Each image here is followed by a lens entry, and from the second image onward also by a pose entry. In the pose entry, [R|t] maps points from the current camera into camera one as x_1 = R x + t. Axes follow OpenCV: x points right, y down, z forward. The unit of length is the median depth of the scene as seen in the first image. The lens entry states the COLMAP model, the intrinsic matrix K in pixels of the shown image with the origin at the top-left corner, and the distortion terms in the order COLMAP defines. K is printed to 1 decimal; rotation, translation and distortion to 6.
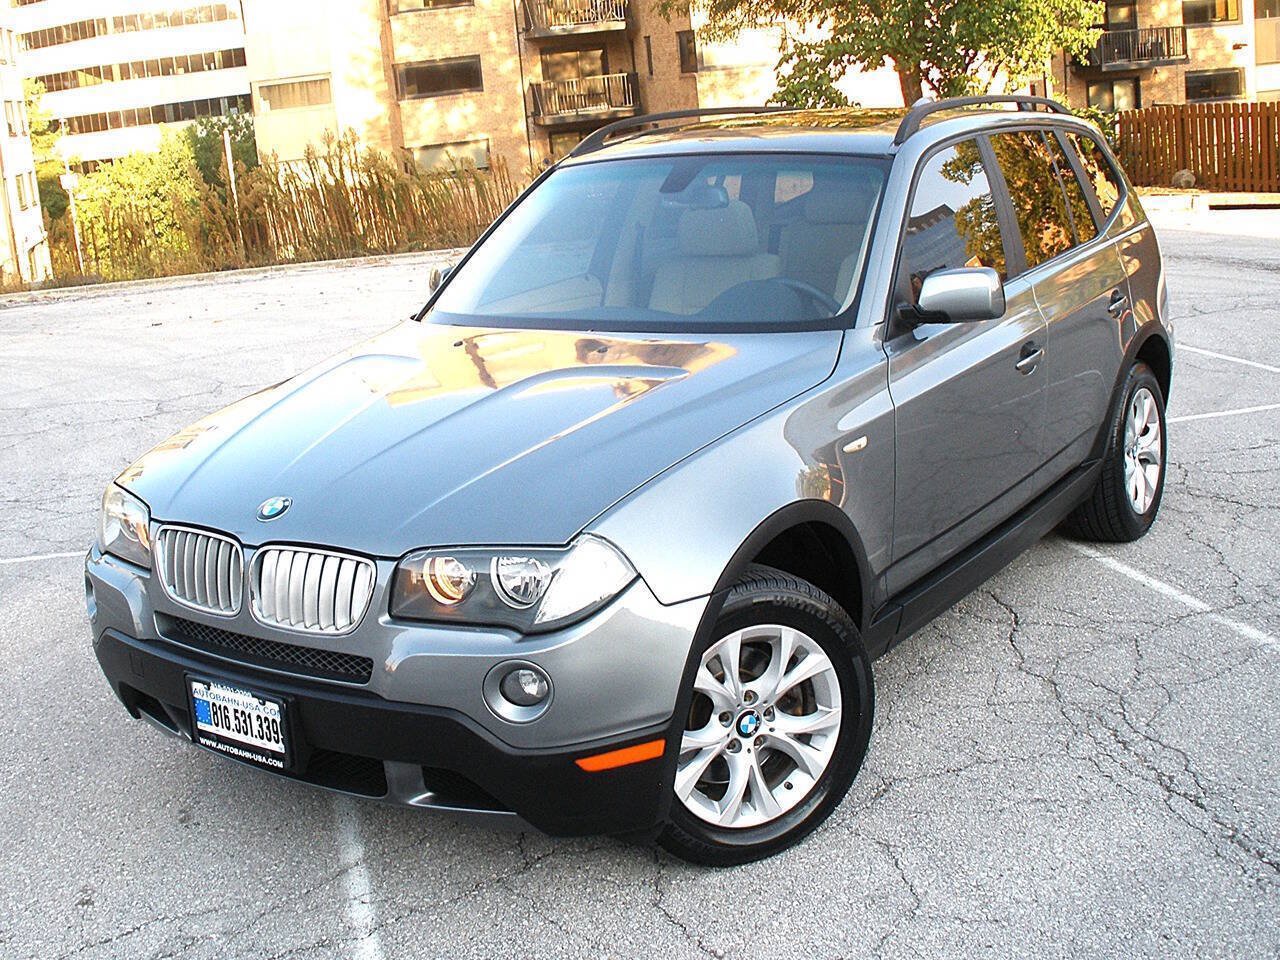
lens RADIAL K [[1504.9, 0, 623.2], [0, 1504.9, 444.0], [0, 0, 1]] dist [-0.148108, 0.000000]
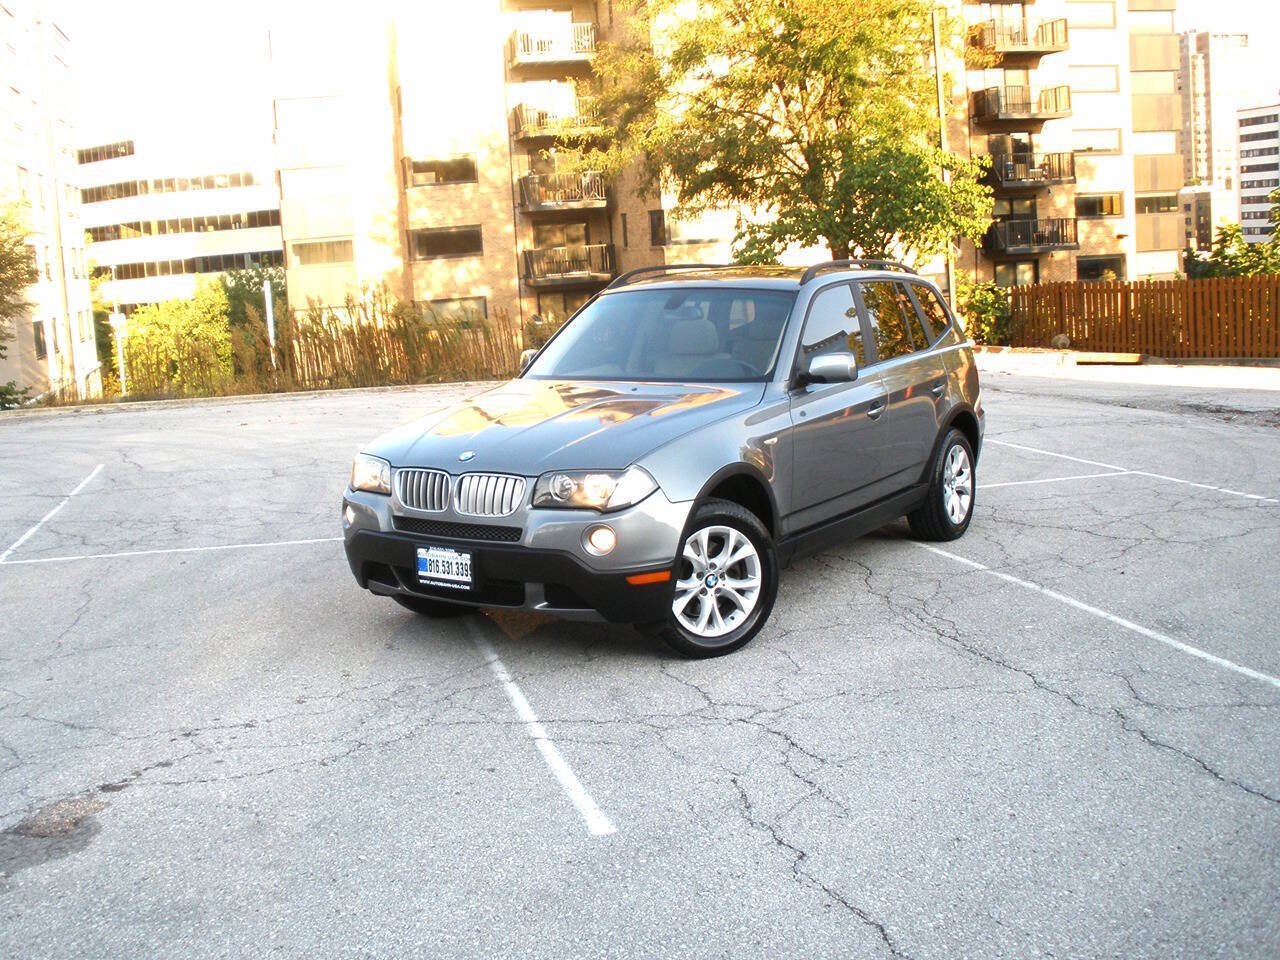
lens RADIAL K [[1464.5, 0, 631.6], [0, 1464.5, 469.0], [0, 0, 1]] dist [-0.183470, 0.000000]
pose [[0.998959, 0.027335, 0.036507, -0.042990], [-0.023872, 0.995460, -0.092143, 0.106832], [-0.038860, 0.091176, 0.995076, -0.412718]]
